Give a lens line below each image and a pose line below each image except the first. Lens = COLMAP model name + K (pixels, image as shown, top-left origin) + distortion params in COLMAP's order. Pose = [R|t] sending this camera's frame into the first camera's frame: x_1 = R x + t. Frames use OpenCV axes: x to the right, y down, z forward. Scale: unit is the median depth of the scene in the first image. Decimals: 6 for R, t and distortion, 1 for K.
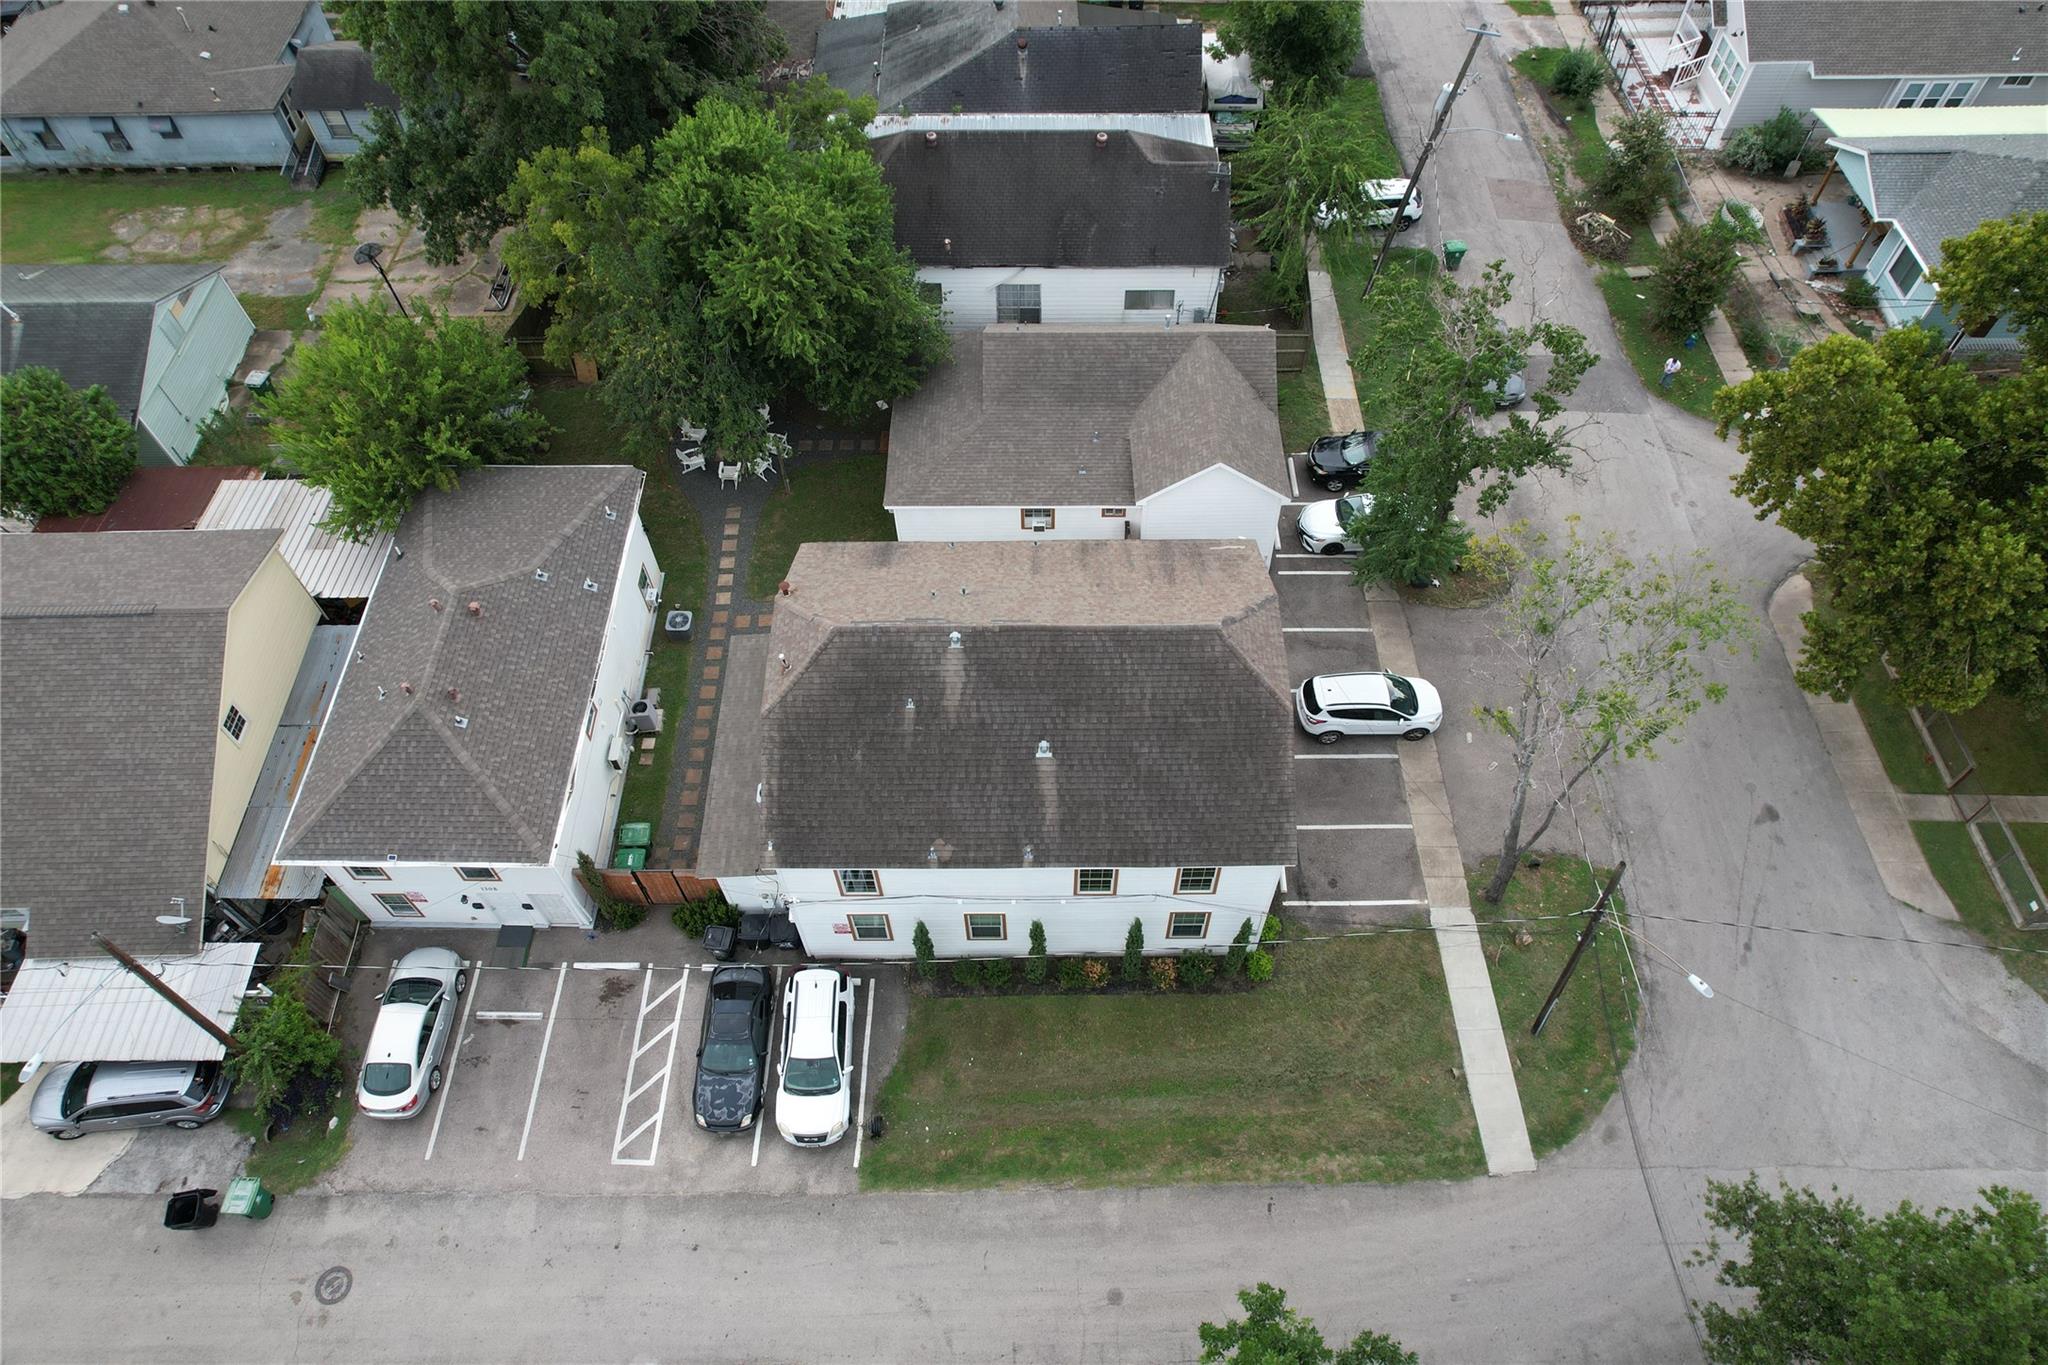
lens RADIAL K [[1308.5, 0, 1034.9], [0, 1308.5, 689.8], [0, 0, 1]] dist [-0.080085, 0.075425]
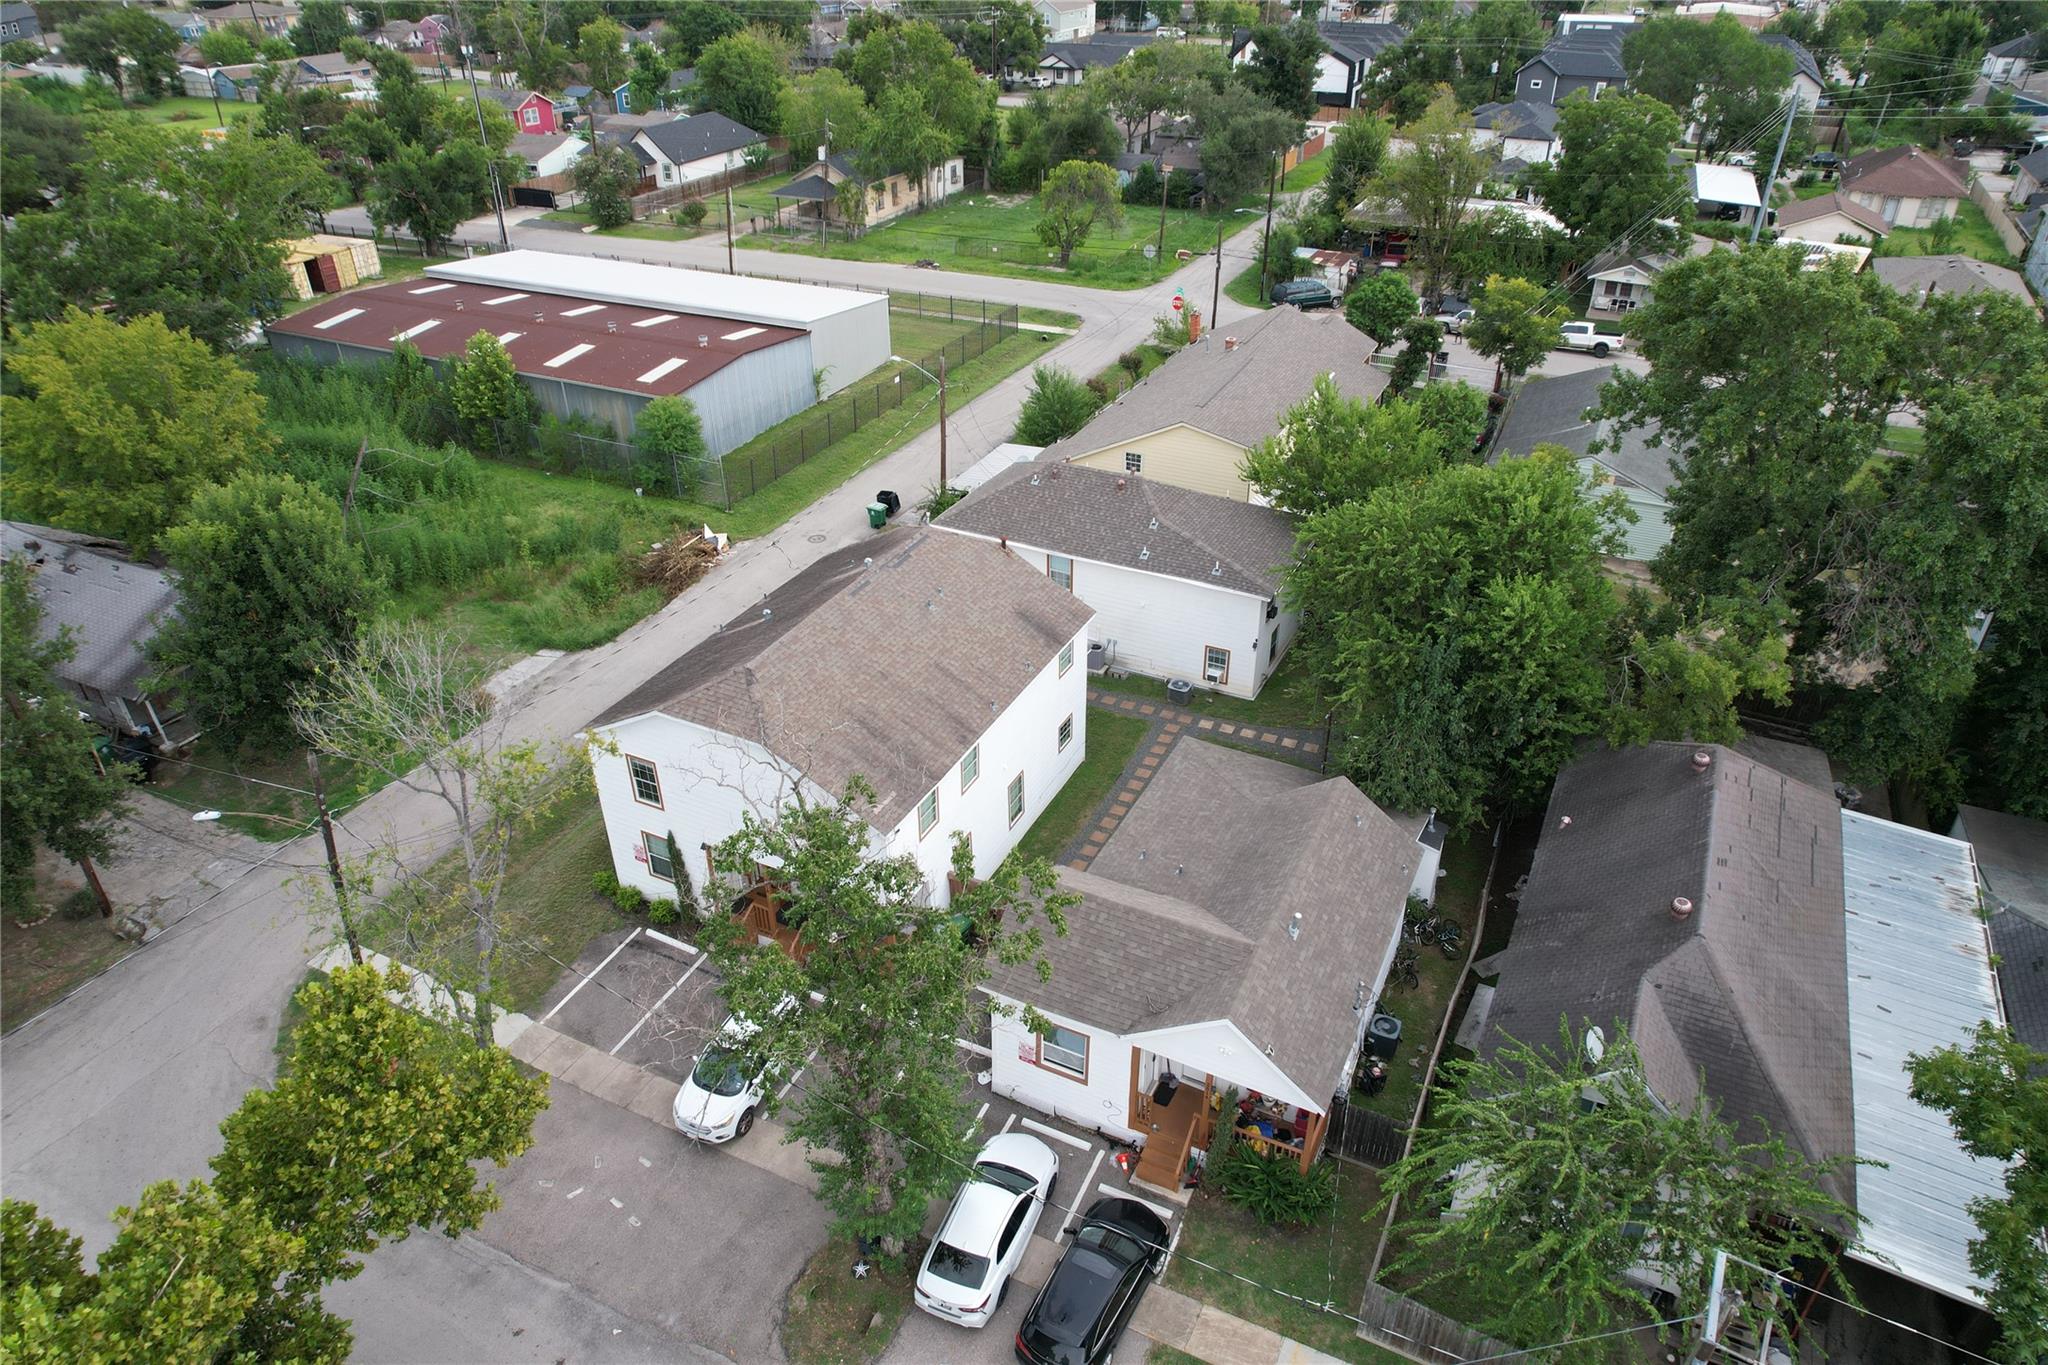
lens RADIAL K [[1308.5, 0, 1033.8], [0, 1308.5, 685.4], [0, 0, 1]] dist [-0.080085, 0.075425]
pose [[-0.445016, 0.480975, -0.755397, 0.779564], [-0.727436, 0.297823, 0.618173, -0.802179], [0.522300, 0.824600, 0.217343, 0.823628]]
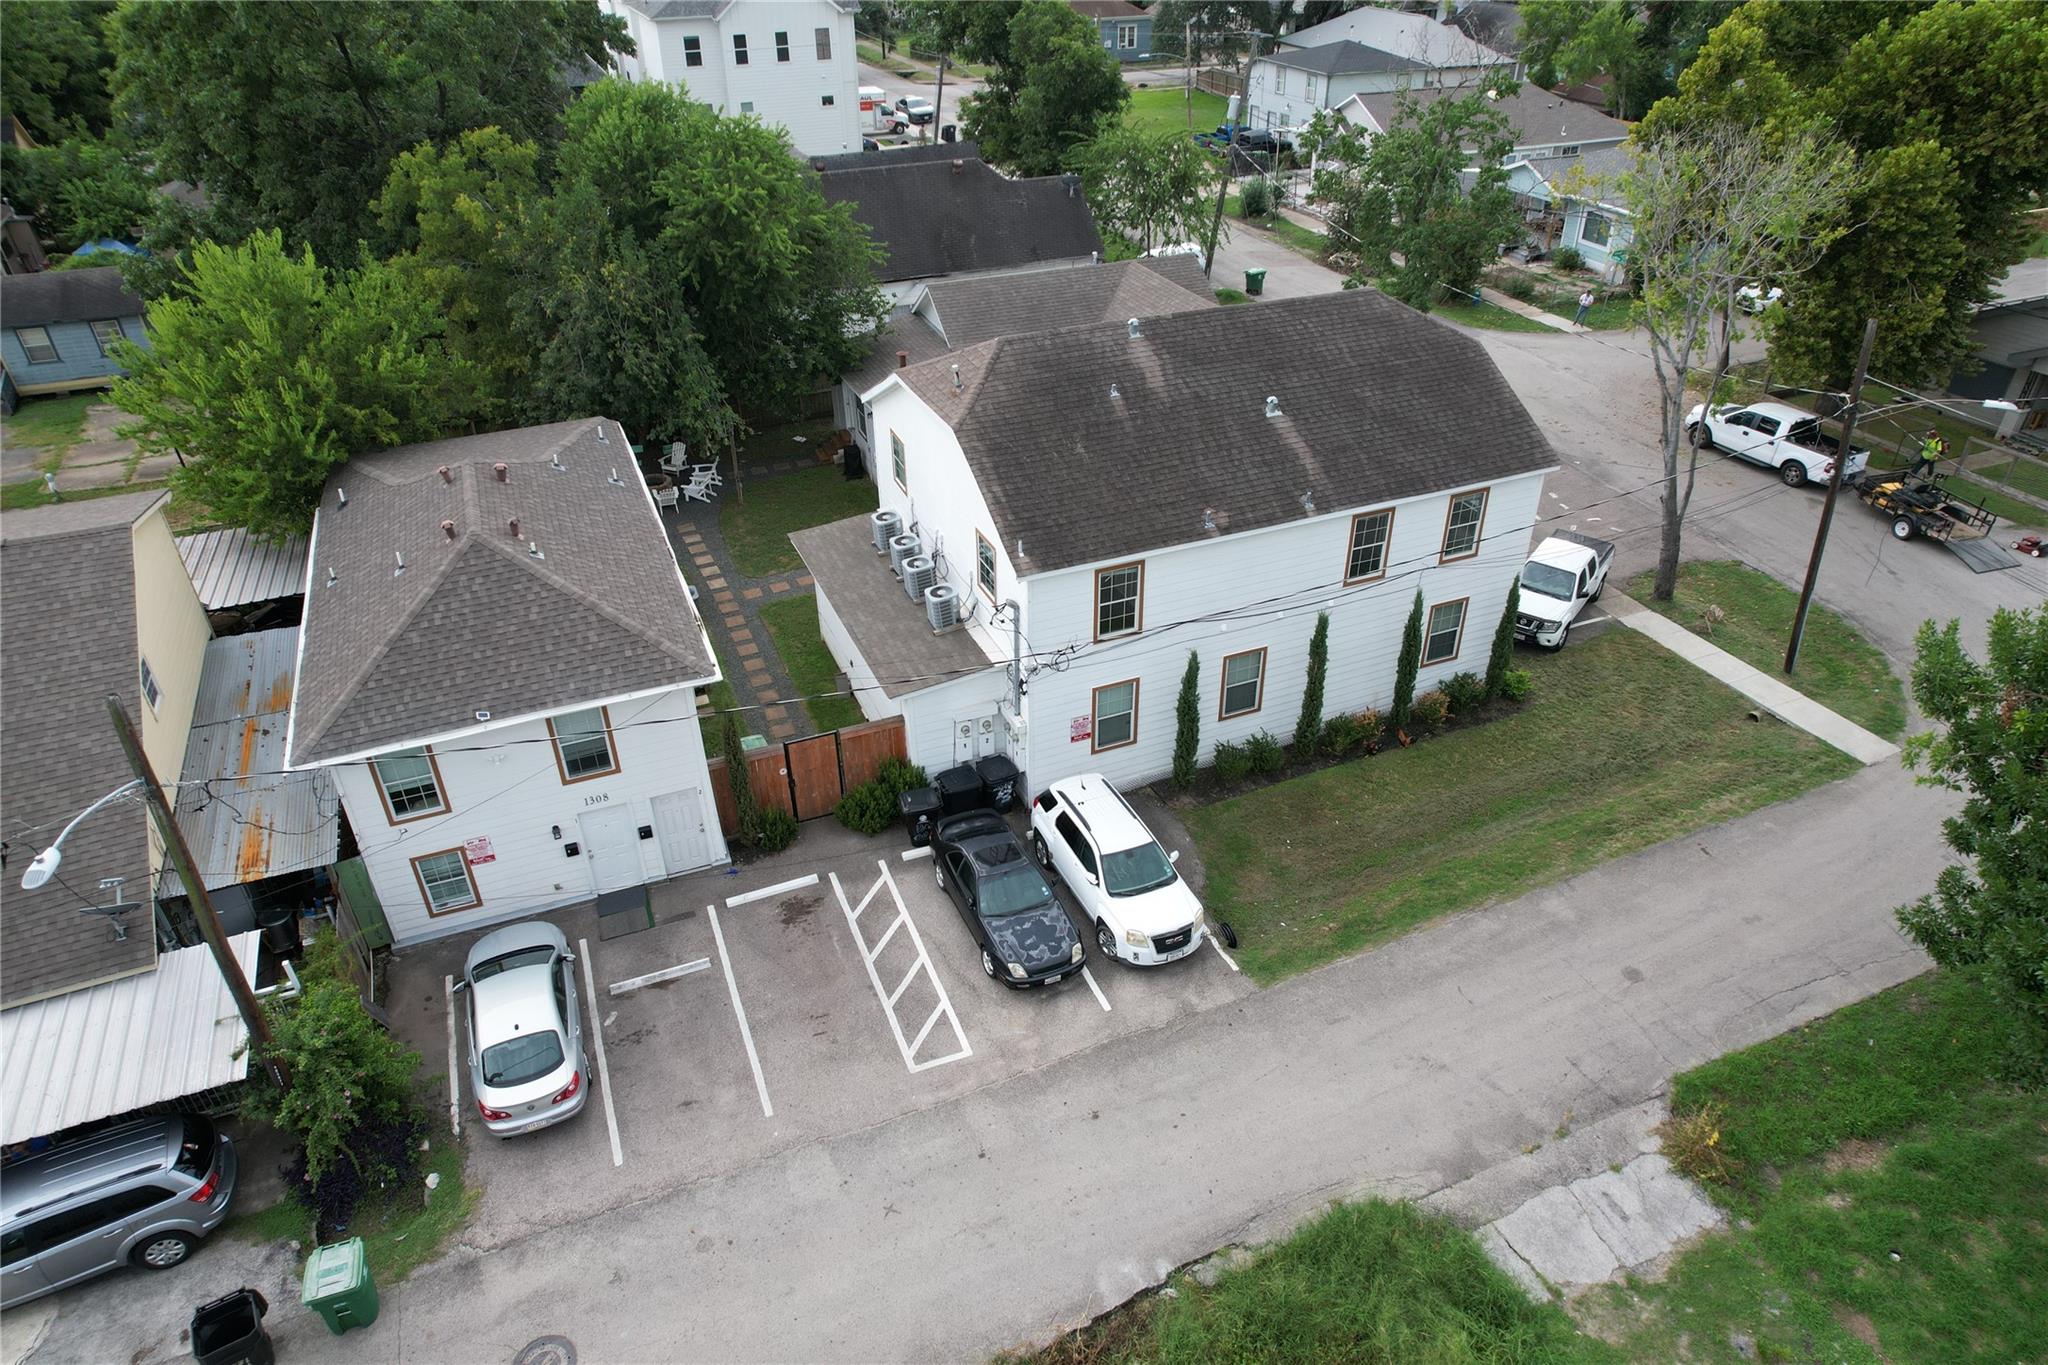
lens RADIAL K [[1308.5, 0, 1037.2], [0, 1308.5, 684.8], [0, 0, 1]] dist [-0.080085, 0.075425]
pose [[0.922274, -0.211385, 0.323617, -0.414666], [0.317035, 0.892636, -0.320451, 0.397460], [-0.221134, 0.398142, 0.890271, 0.296307]]
